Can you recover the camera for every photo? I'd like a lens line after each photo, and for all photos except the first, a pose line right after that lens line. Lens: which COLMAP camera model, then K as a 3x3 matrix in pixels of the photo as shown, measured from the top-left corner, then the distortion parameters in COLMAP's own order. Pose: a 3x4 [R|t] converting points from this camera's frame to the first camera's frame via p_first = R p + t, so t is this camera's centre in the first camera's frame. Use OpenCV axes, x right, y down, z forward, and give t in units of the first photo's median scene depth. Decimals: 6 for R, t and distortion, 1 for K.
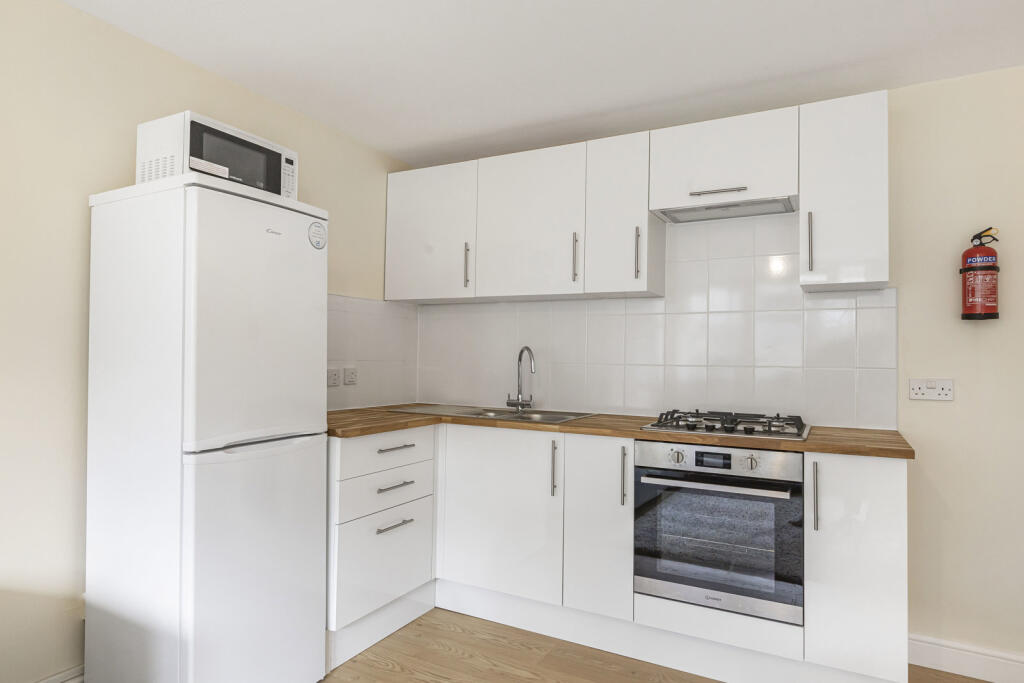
lens RADIAL K [[599.3, 0, 512.0], [0, 599.3, 341.5], [0, 0, 1]] dist [-0.001471, -0.002536]
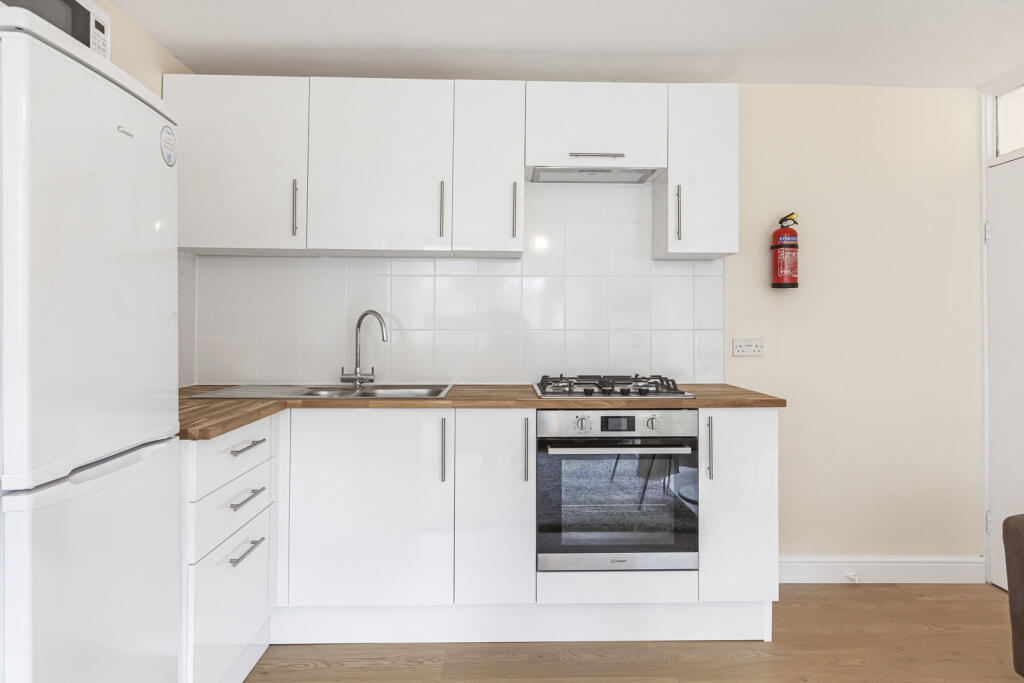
lens RADIAL K [[627.6, 0, 513.1], [0, 627.6, 315.2], [0, 0, 1]] dist [0.002153, -0.000440]
pose [[0.863336, -0.003570, 0.504617, -0.323286], [-0.004490, 0.999881, 0.014755, 0.001676], [-0.504610, -0.015004, 0.863217, 0.173326]]
